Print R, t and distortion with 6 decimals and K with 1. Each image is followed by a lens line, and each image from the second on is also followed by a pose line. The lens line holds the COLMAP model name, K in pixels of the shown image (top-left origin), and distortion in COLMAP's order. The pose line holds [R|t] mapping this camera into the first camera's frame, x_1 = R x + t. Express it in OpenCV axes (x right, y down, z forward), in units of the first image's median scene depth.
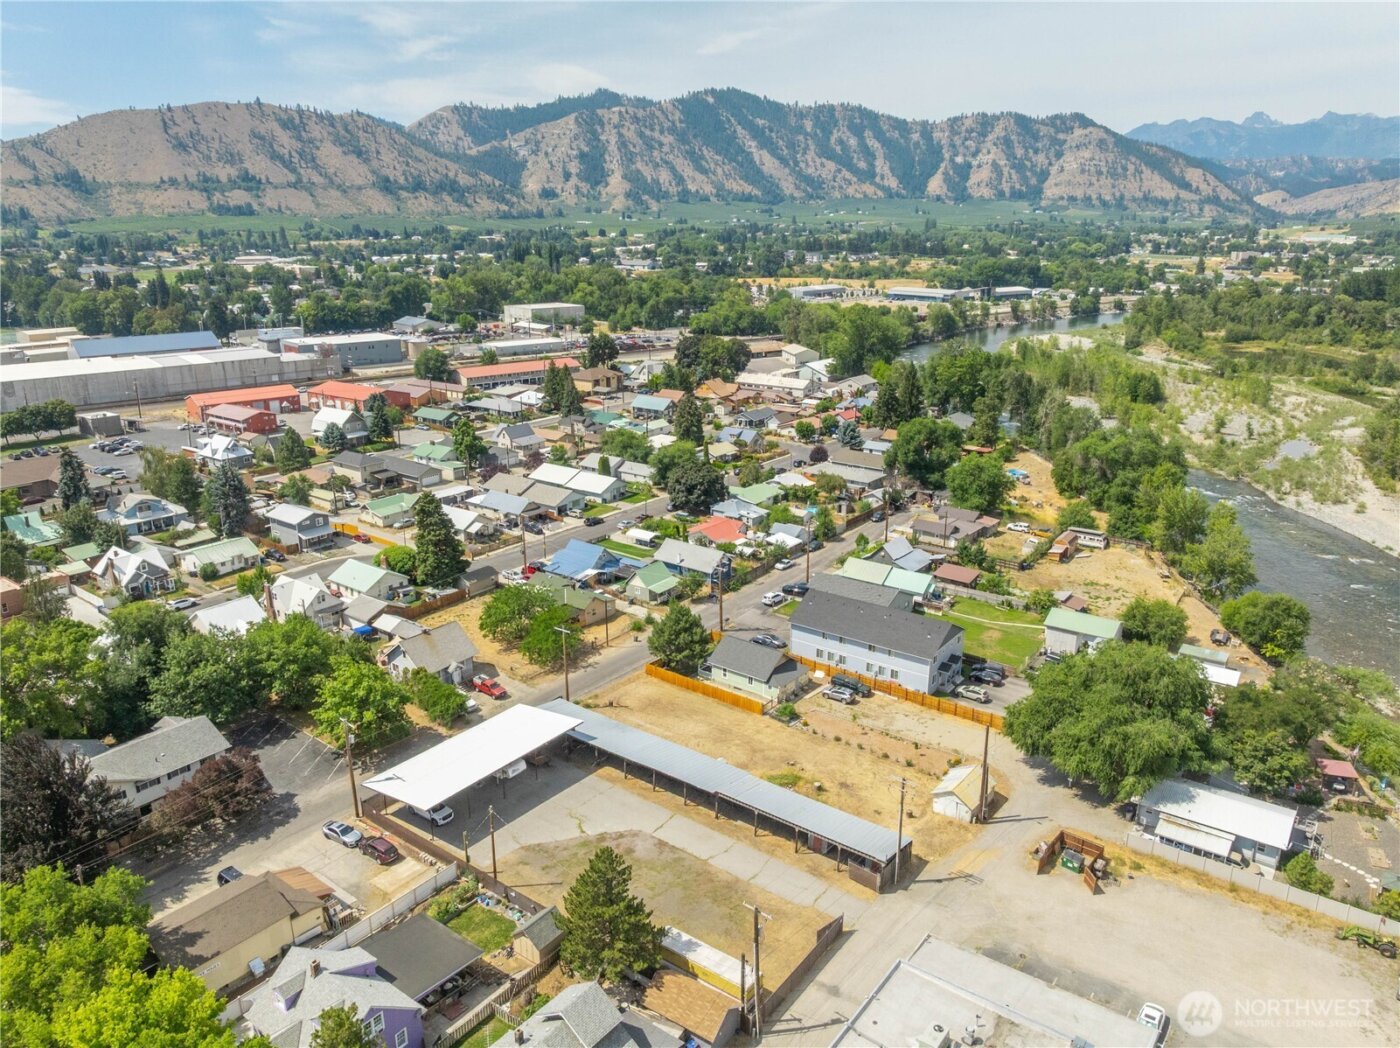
lens RADIAL K [[987.5, 0, 701.6], [0, 987.5, 525.8], [0, 0, 1]] dist [-0.040395, 0.004658]
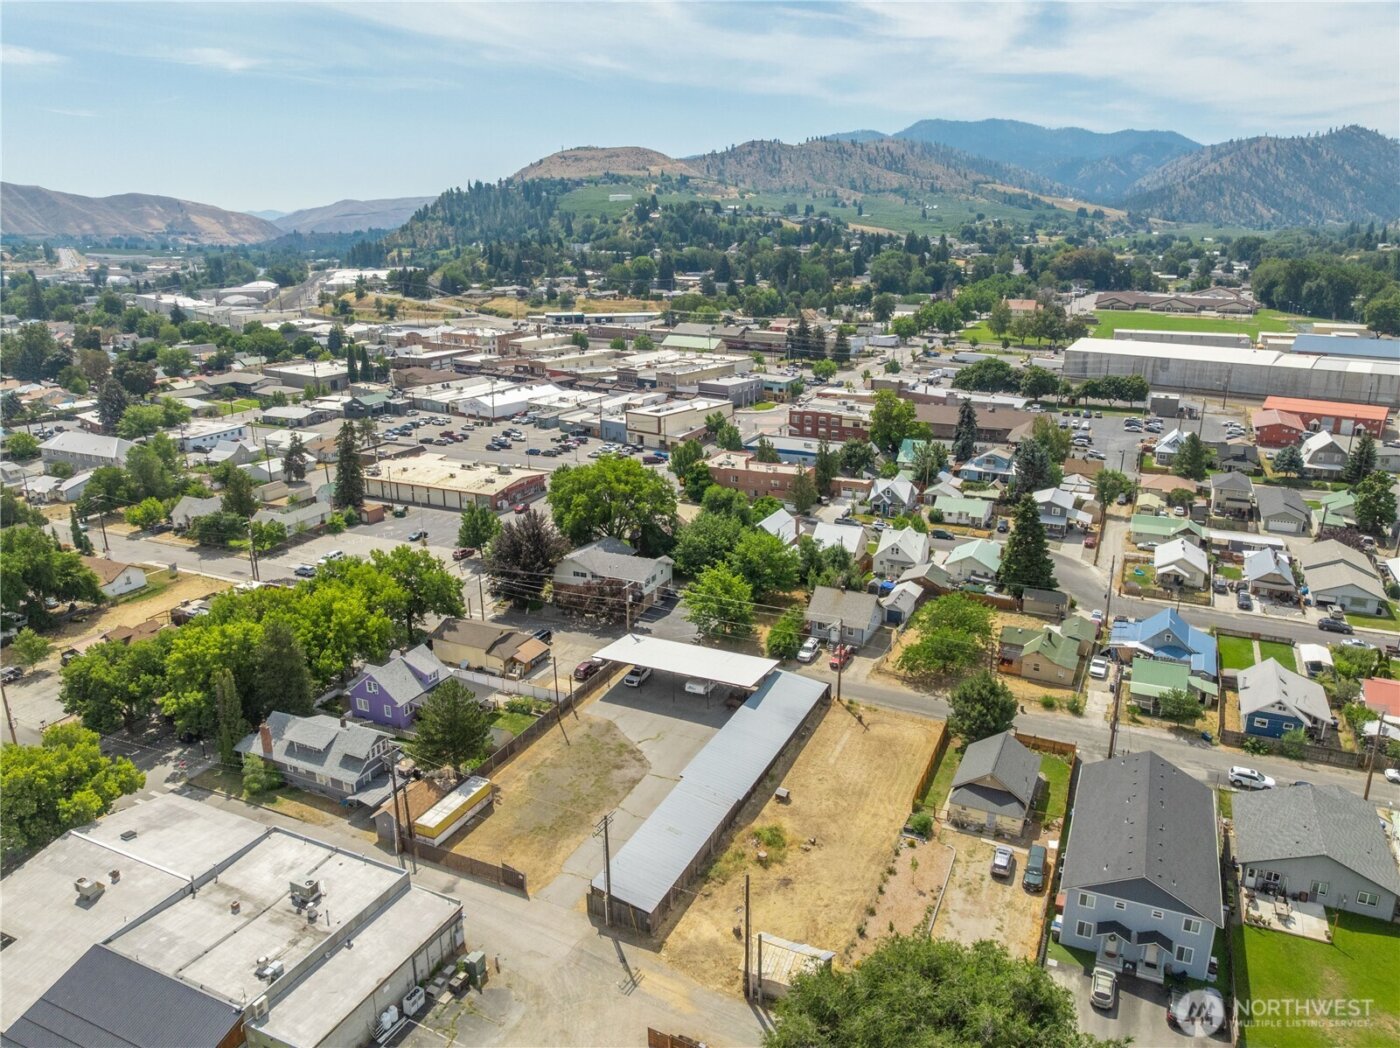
lens RADIAL K [[987.5, 0, 701.6], [0, 987.5, 525.8], [0, 0, 1]] dist [-0.040395, 0.004658]
pose [[0.206643, 0.285317, -0.935892, 0.372744], [-0.281046, 0.933535, 0.222544, -0.085543], [0.937183, 0.217041, 0.273096, 0.281641]]
